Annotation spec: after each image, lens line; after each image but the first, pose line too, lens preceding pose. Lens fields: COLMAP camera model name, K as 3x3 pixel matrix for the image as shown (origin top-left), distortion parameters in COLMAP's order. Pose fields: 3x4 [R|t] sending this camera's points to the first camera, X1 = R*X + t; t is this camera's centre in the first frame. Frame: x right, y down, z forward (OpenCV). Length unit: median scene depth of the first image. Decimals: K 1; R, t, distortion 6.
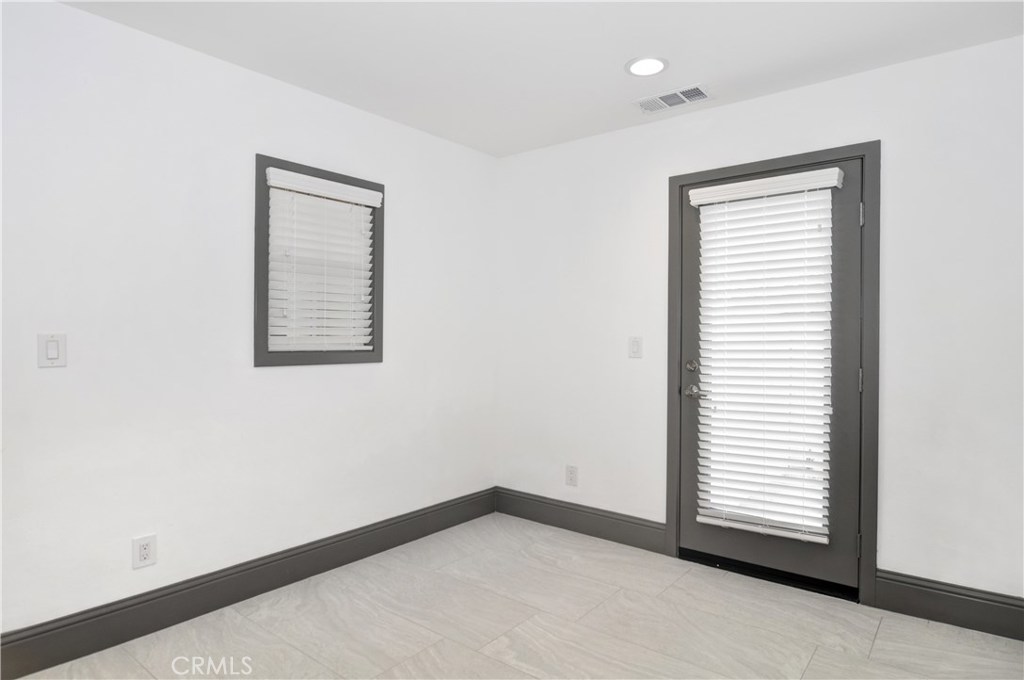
lens RADIAL K [[551.3, 0, 509.8], [0, 551.3, 337.2], [0, 0, 1]] dist [-0.012543, -0.005123]
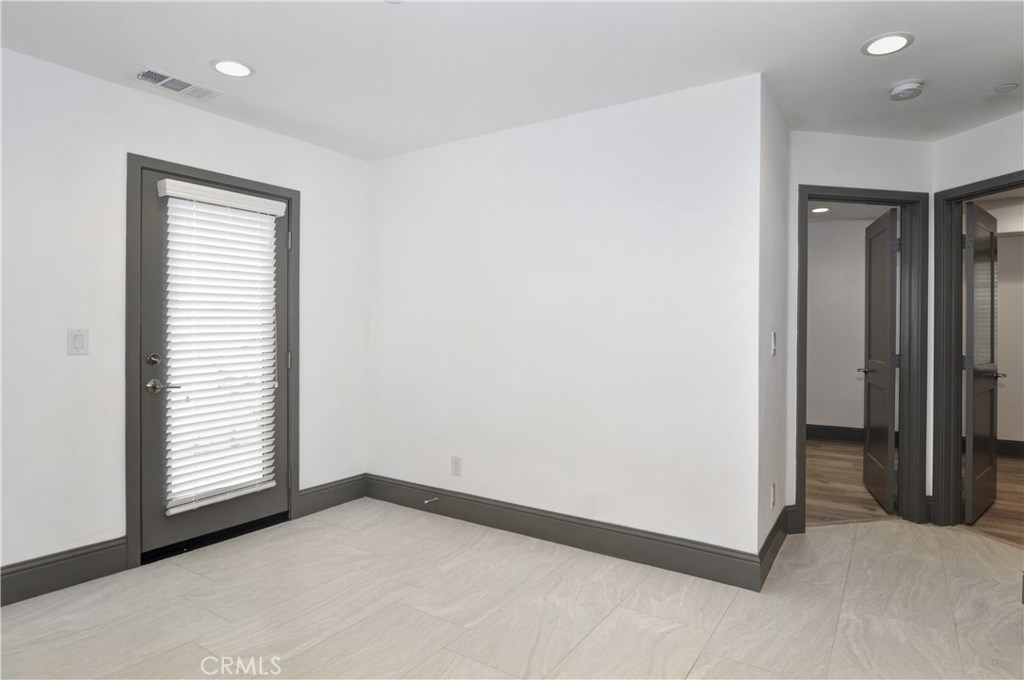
lens RADIAL K [[551.3, 0, 509.9], [0, 551.3, 336.5], [0, 0, 1]] dist [-0.012543, -0.005123]
pose [[-0.030112, -0.014384, 0.999443, -0.696083], [0.001828, 0.999894, 0.014446, 0.000137], [-0.999545, 0.002262, -0.030082, 0.438942]]
